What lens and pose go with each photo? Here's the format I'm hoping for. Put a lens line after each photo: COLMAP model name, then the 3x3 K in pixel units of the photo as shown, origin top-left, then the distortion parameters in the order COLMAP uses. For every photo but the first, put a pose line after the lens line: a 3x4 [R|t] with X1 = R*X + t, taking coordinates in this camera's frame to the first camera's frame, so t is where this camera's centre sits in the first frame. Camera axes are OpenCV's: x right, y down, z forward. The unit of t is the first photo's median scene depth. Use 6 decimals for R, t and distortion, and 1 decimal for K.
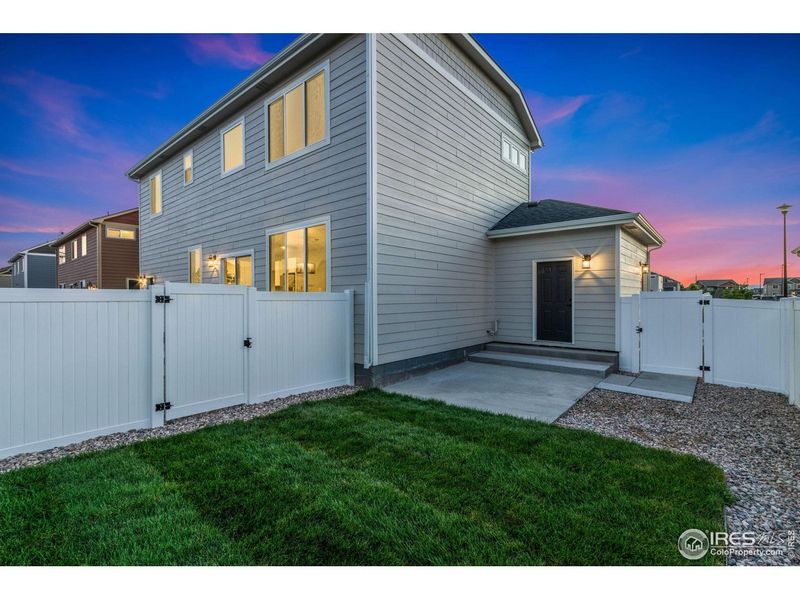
lens RADIAL K [[370.9, 0, 399.9], [0, 370.9, 299.2], [0, 0, 1]] dist [0.004201, -0.001752]
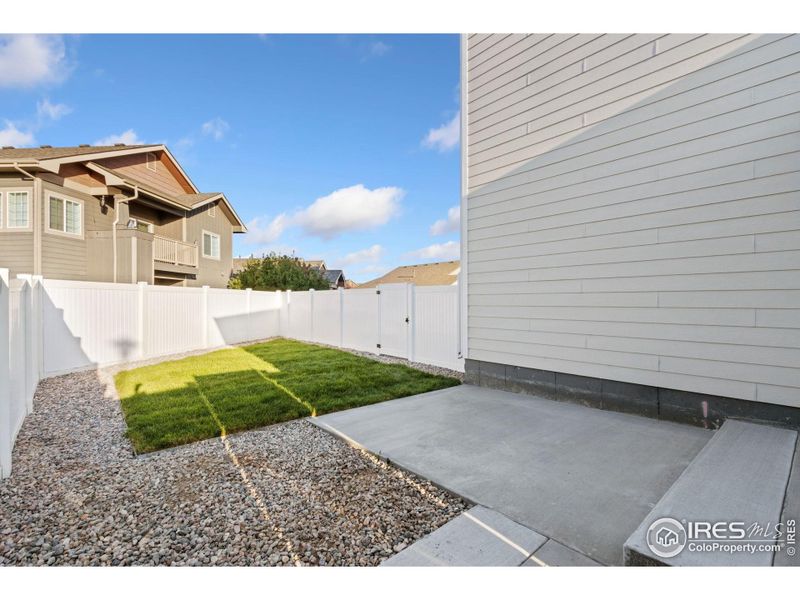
lens RADIAL K [[370.9, 0, 401.2], [0, 370.9, 301.0], [0, 0, 1]] dist [0.004201, -0.001752]
pose [[-0.157164, 0.000396, -0.987572, 0.514900], [-0.005868, 0.999982, 0.001335, 0.016877], [0.987555, 0.006005, -0.157159, 0.557489]]
